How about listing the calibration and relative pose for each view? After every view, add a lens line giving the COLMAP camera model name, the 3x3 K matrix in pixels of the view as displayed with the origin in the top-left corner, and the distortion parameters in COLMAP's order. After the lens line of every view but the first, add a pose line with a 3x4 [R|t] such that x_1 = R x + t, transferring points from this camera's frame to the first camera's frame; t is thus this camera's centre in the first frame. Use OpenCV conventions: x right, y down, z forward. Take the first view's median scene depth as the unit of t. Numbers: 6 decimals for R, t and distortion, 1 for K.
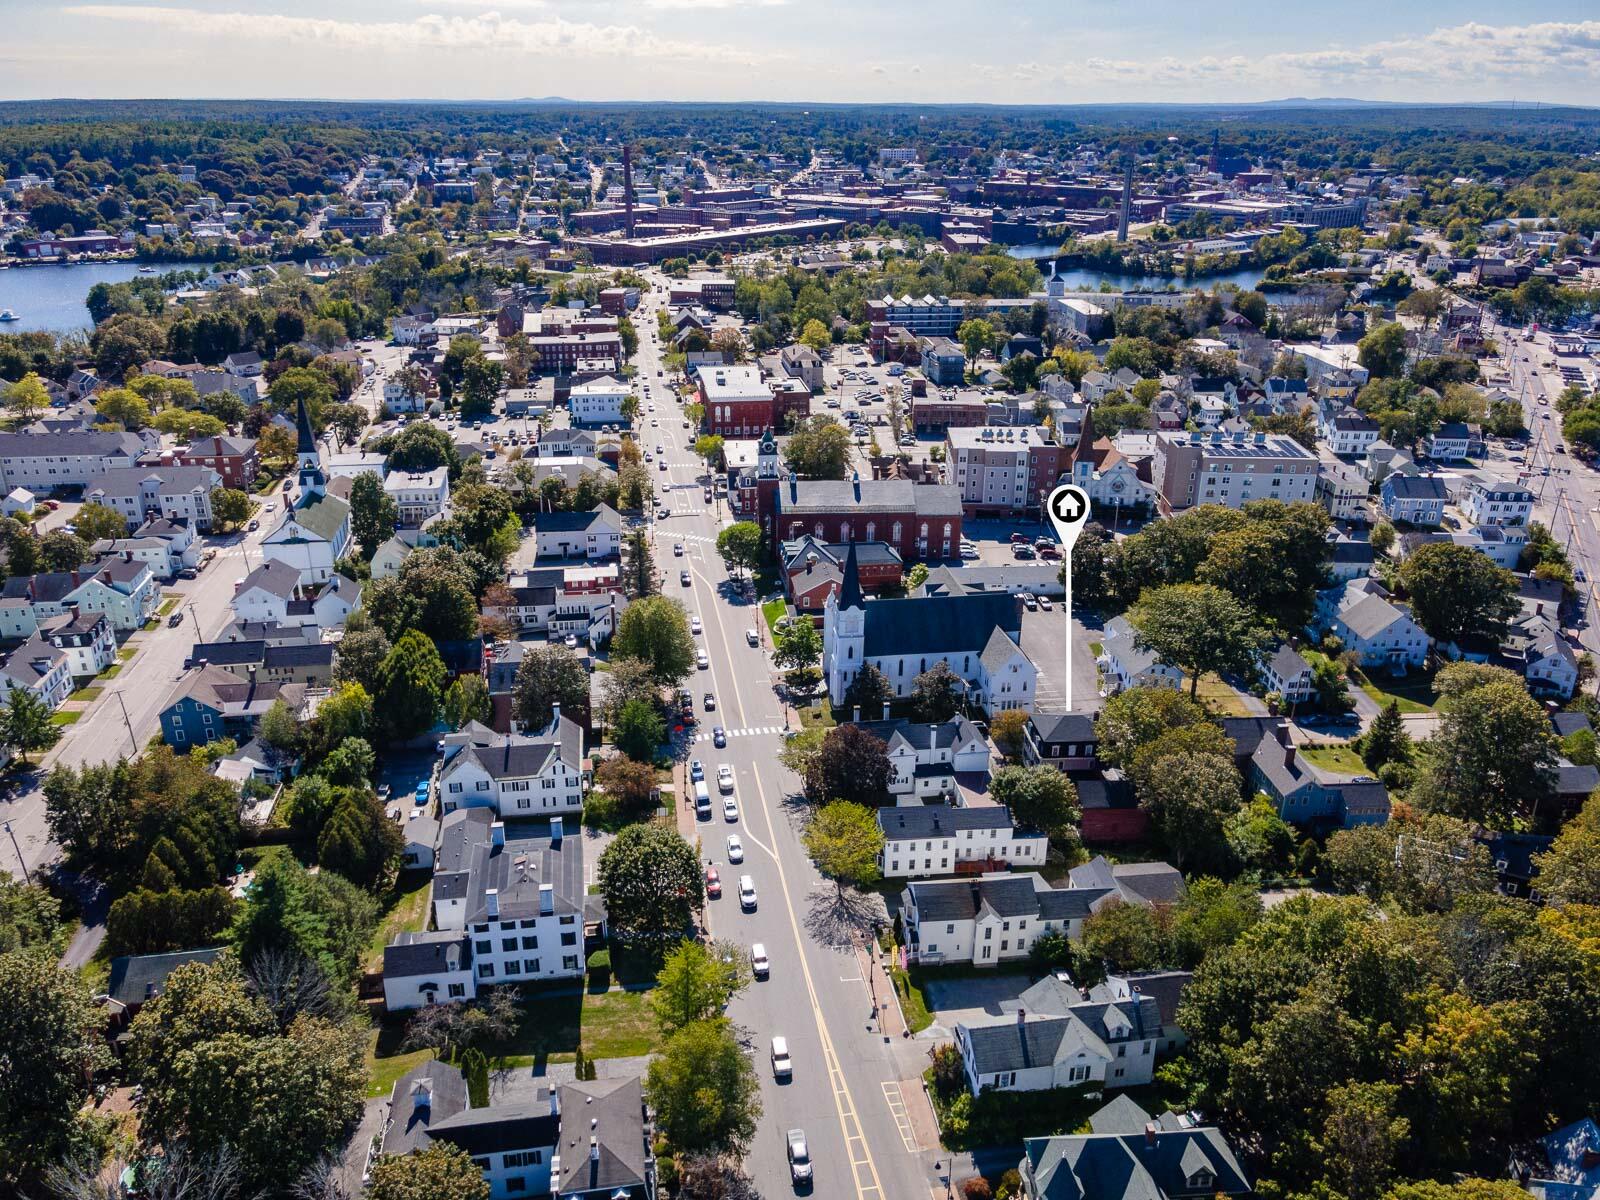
lens RADIAL K [[1199.4, 0, 794.5], [0, 1199.4, 579.5], [0, 0, 1]] dist [0.003662, -0.002213]
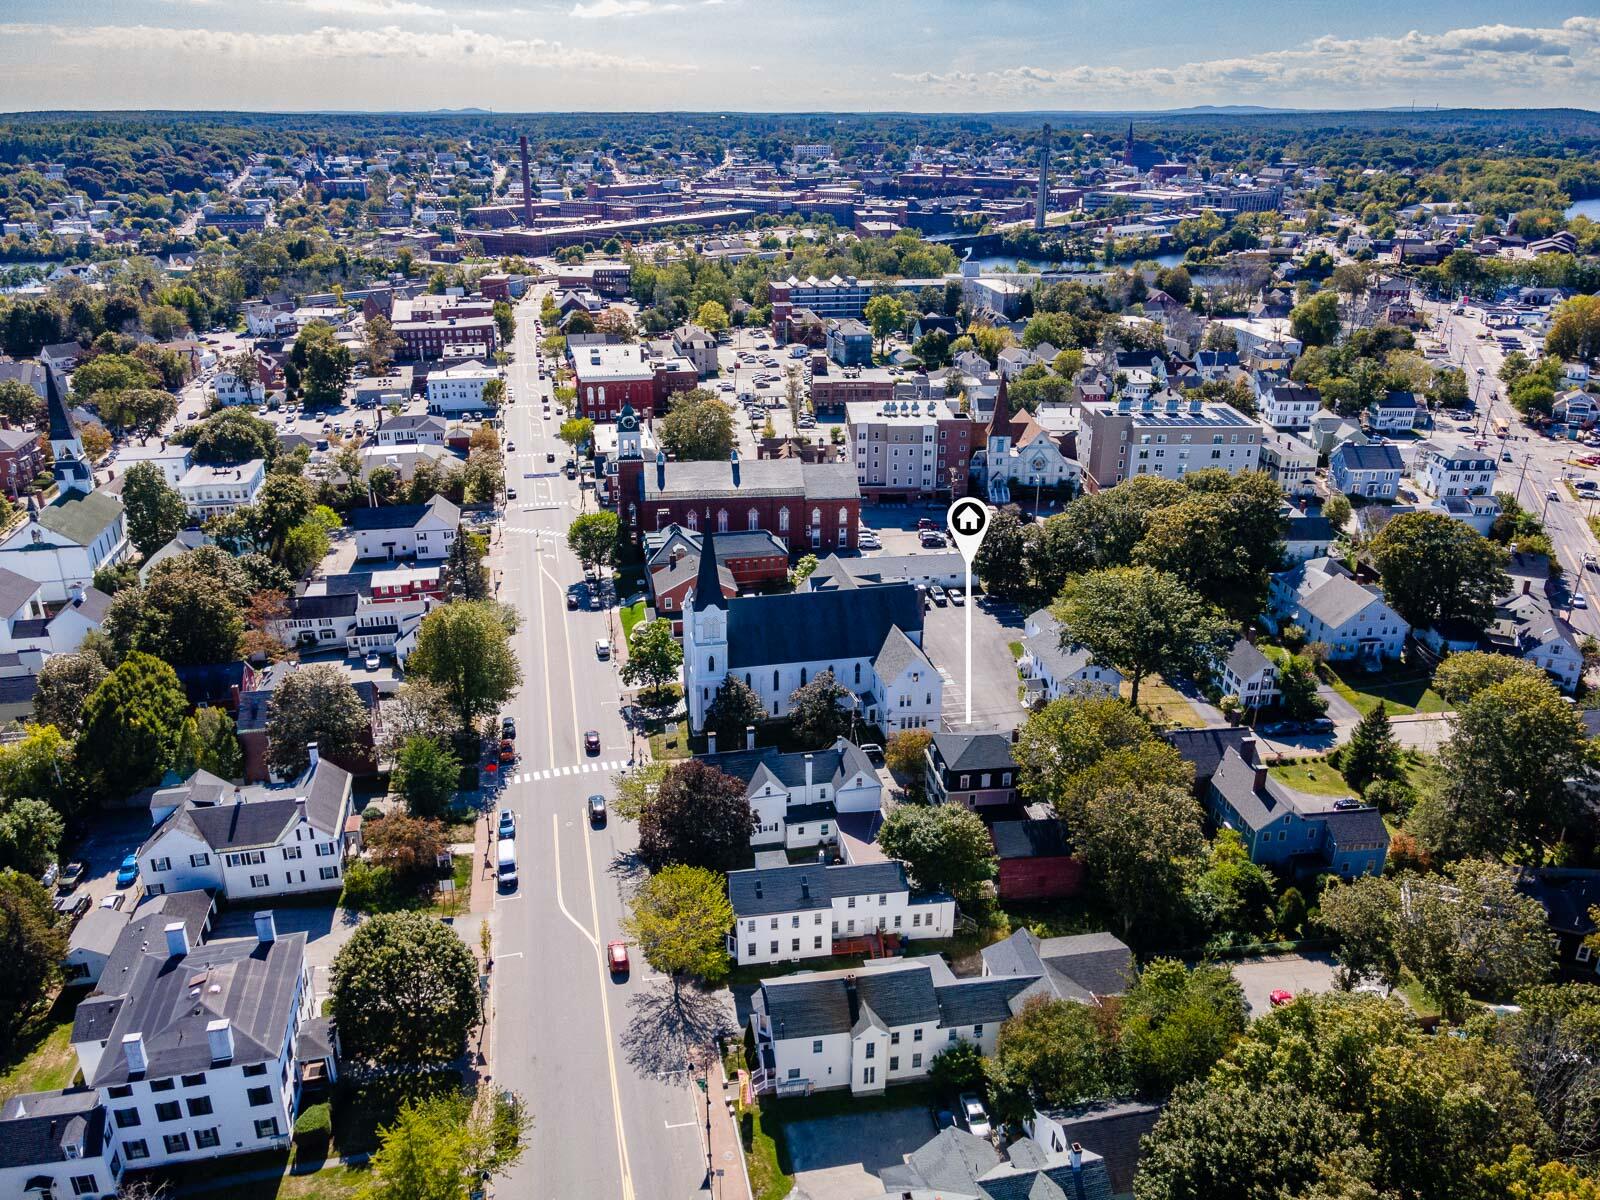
lens RADIAL K [[1199.4, 0, 794.5], [0, 1199.4, 579.5], [0, 0, 1]] dist [0.003662, -0.002213]
pose [[0.998058, -0.027526, 0.055878, 0.039419], [0.027898, 0.999593, -0.005894, 0.007383], [-0.055693, 0.007442, 0.998420, 0.133165]]
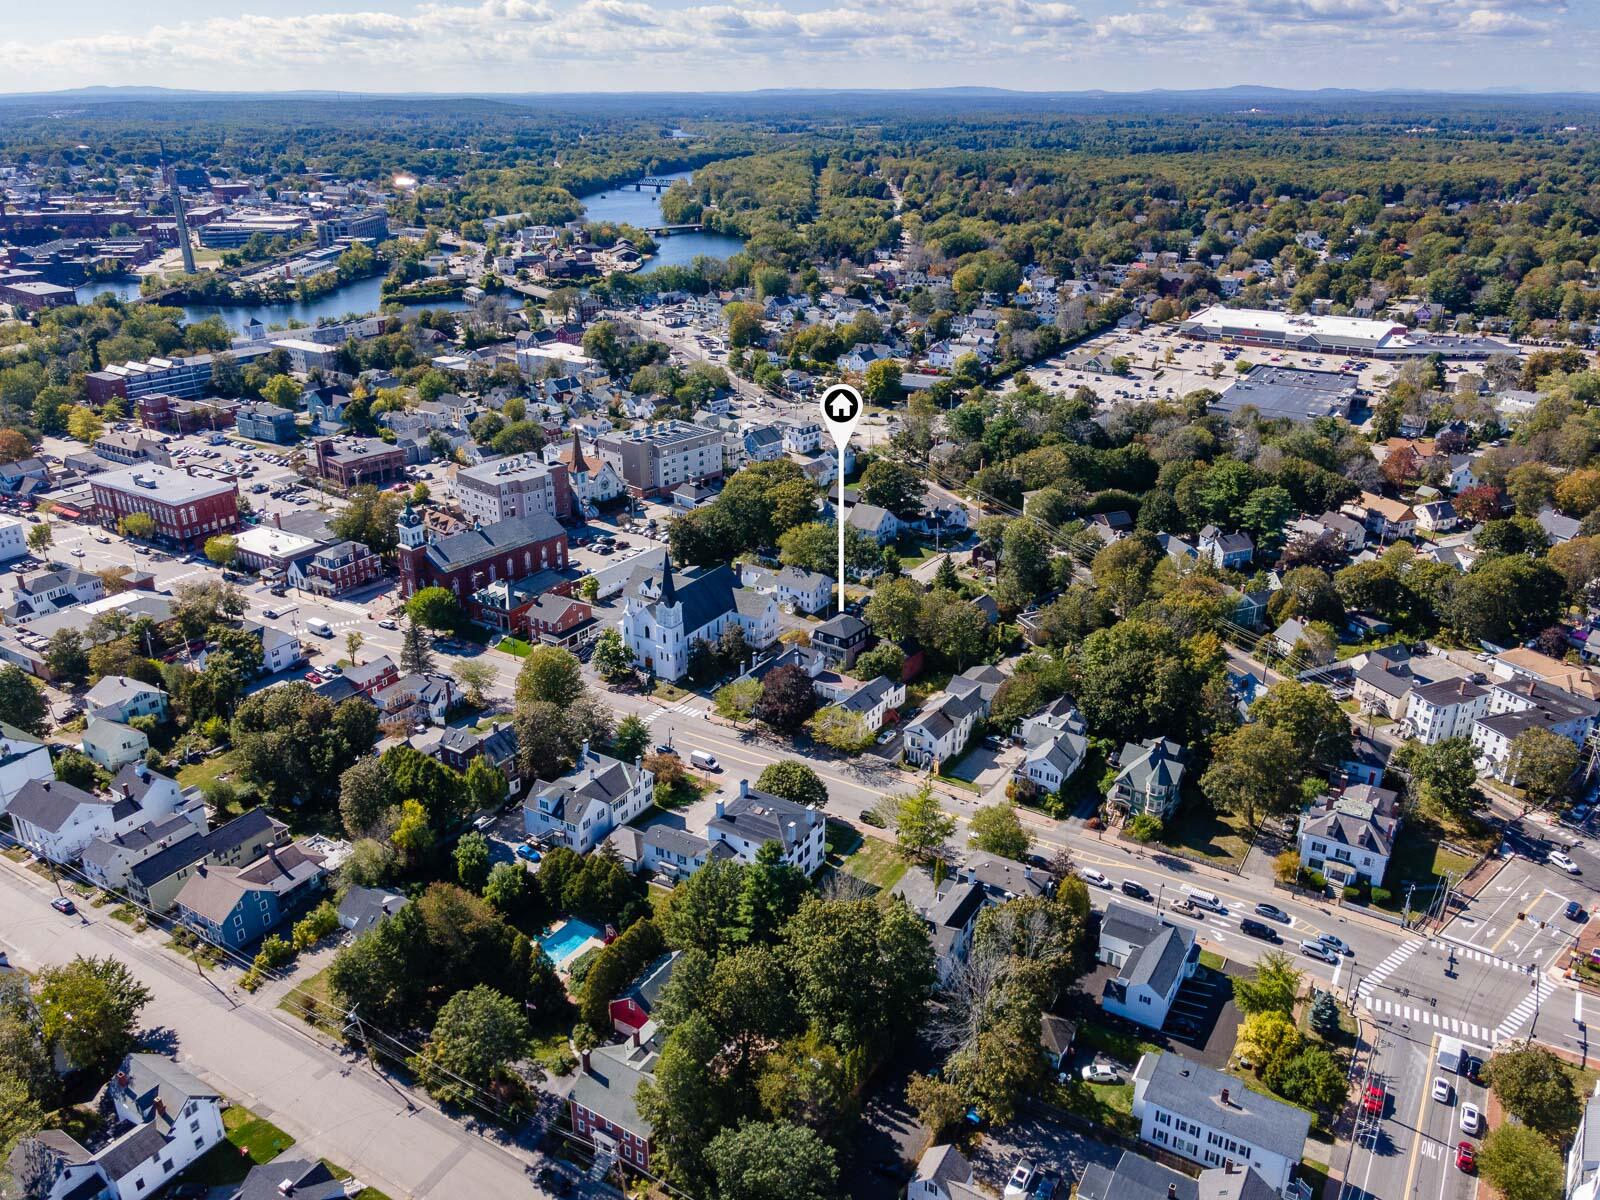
lens RADIAL K [[1199.4, 0, 794.5], [0, 1199.4, 579.5], [0, 0, 1]] dist [0.003662, -0.002213]
pose [[0.651025, -0.290258, 0.701368, -0.519518], [0.284409, 0.949965, 0.129144, -0.089444], [-0.703760, 0.115399, 0.701003, -0.017127]]
